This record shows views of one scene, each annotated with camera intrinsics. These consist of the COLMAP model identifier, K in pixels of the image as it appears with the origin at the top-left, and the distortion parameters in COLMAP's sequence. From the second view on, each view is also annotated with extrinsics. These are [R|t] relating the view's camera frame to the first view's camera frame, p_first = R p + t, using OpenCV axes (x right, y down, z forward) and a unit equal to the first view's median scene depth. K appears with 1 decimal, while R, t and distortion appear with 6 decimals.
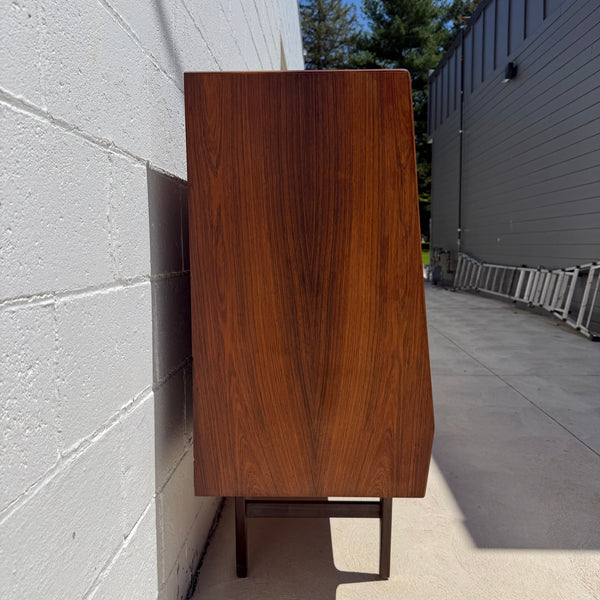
lens RADIAL K [[560.7, 0, 298.3], [0, 560.7, 296.3], [0, 0, 1]] dist [0.133748, -0.260405]
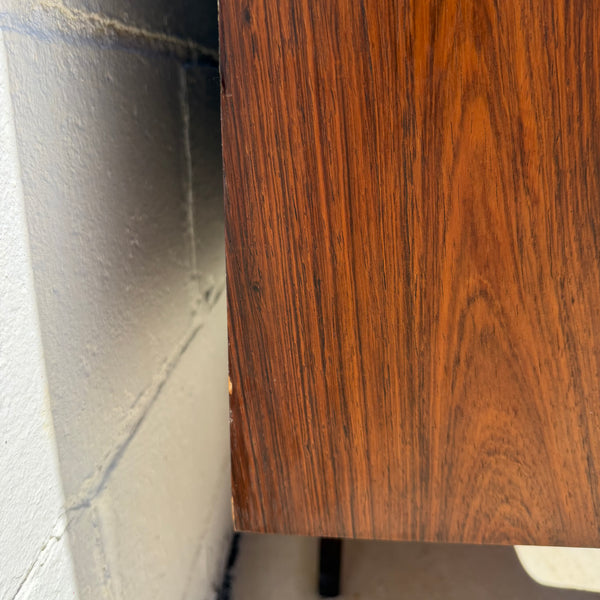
lens RADIAL K [[560.7, 0, 298.3], [0, 560.7, 296.3], [0, 0, 1]] dist [0.133748, -0.260405]
pose [[0.999476, 0.027472, -0.017089, -0.156085], [-0.022381, 0.968509, 0.247971, 0.202095], [0.023363, -0.247459, 0.968617, 0.805774]]
